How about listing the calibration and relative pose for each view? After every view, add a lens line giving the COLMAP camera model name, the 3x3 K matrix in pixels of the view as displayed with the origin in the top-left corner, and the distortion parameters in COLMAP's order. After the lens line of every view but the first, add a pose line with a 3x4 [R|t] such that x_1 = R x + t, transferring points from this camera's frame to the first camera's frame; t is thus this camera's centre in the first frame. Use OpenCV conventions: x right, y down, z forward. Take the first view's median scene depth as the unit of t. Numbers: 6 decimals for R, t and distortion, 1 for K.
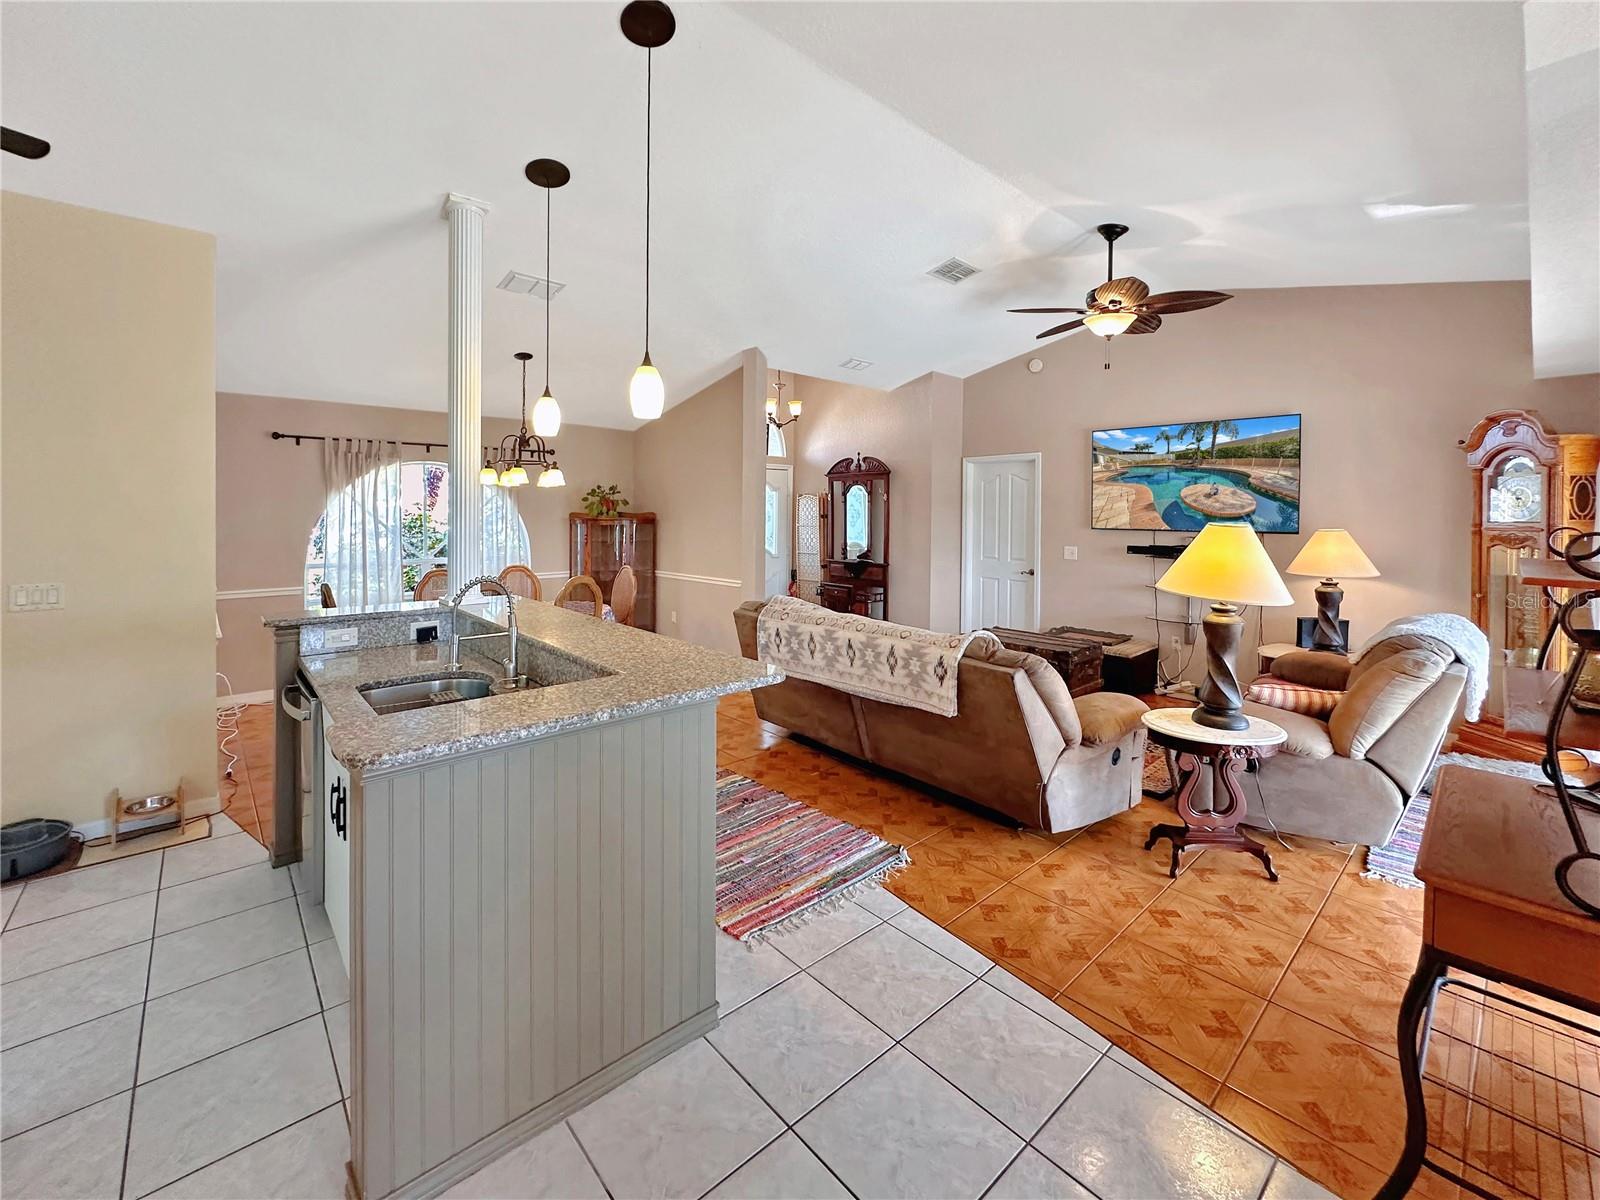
lens RADIAL K [[679.1, 0, 799.6], [0, 679.1, 515.0], [0, 0, 1]] dist [-0.001039, -0.000047]
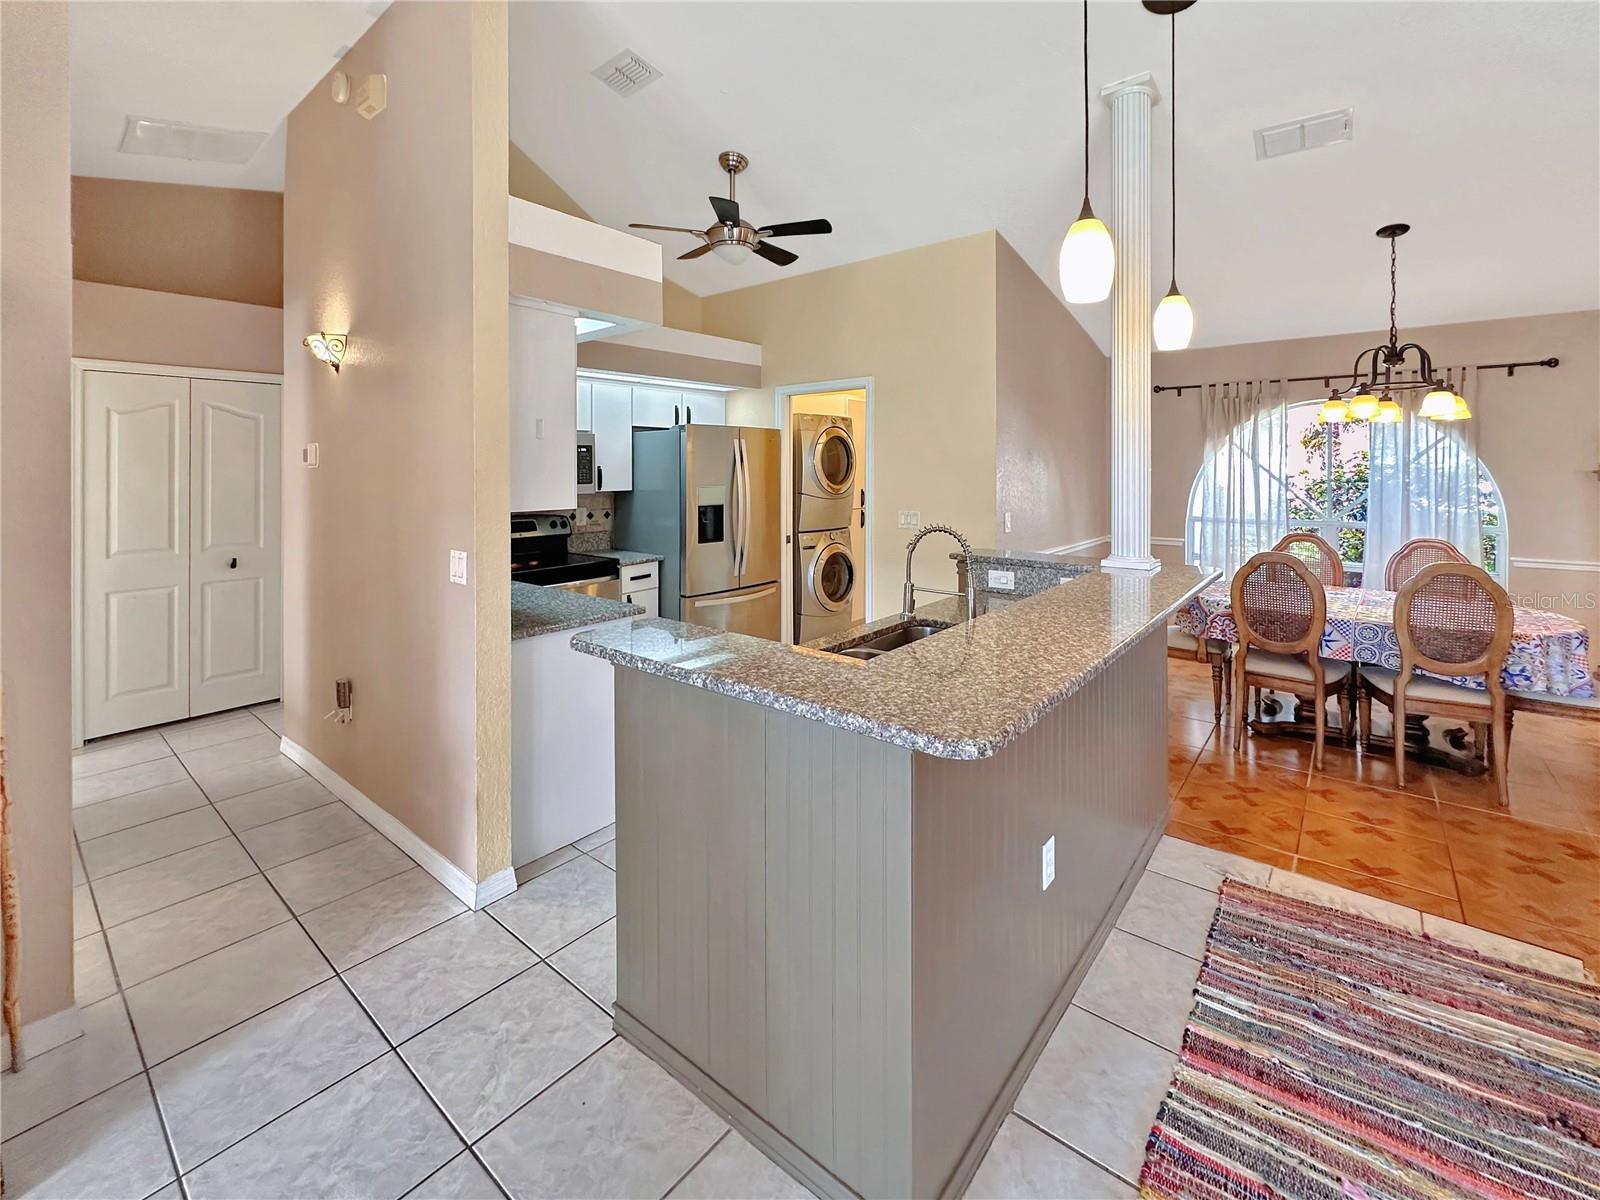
lens RADIAL K [[692.2, 0, 792.9], [0, 692.2, 455.6], [0, 0, 1]] dist [-0.027522, 0.007116]
pose [[0.148415, -0.022362, -0.988672, 0.177308], [-0.003122, 0.999729, -0.023081, 0.010008], [0.988920, 0.006512, 0.148305, 0.295610]]
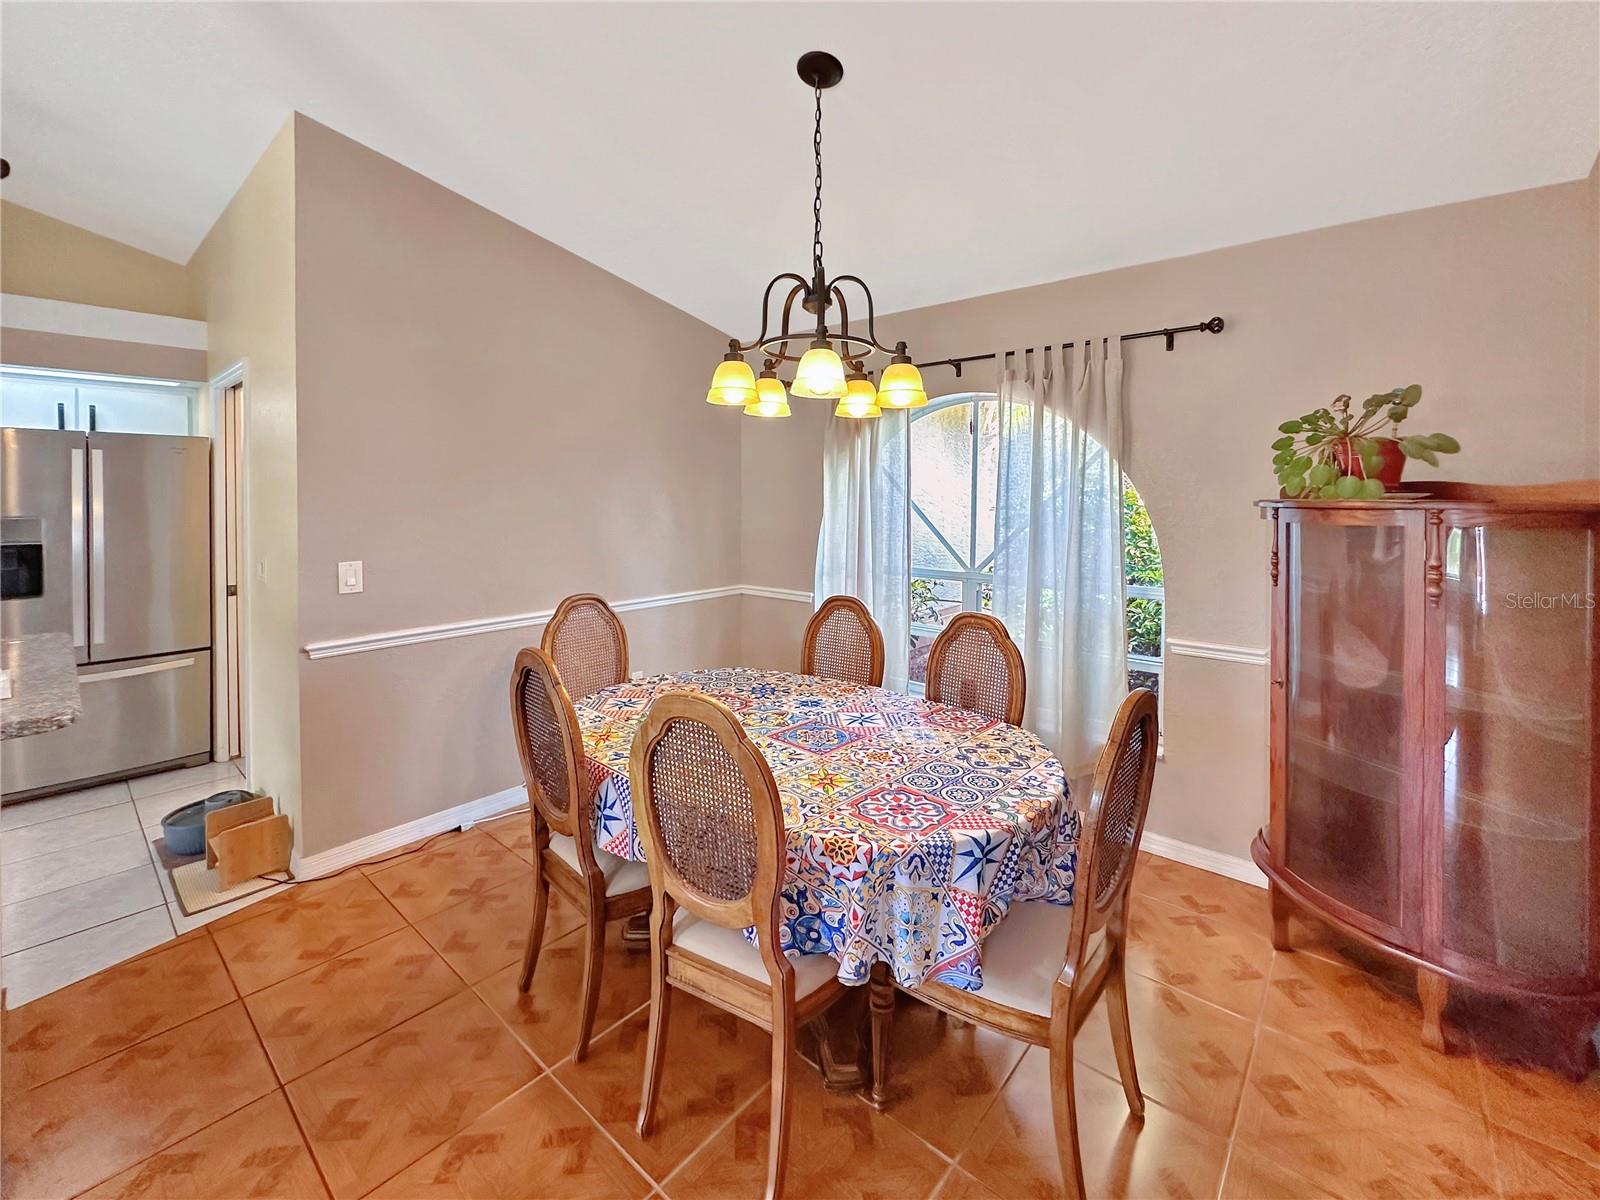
lens RADIAL K [[682.1, 0, 804.4], [0, 682.1, 493.7], [0, 0, 1]] dist [-0.009792, 0.000077]
pose [[0.125963, -0.005723, -0.992018, -0.026602], [-0.009070, 0.999935, -0.006920, 0.007279], [0.991993, 0.009869, 0.125903, 0.917344]]
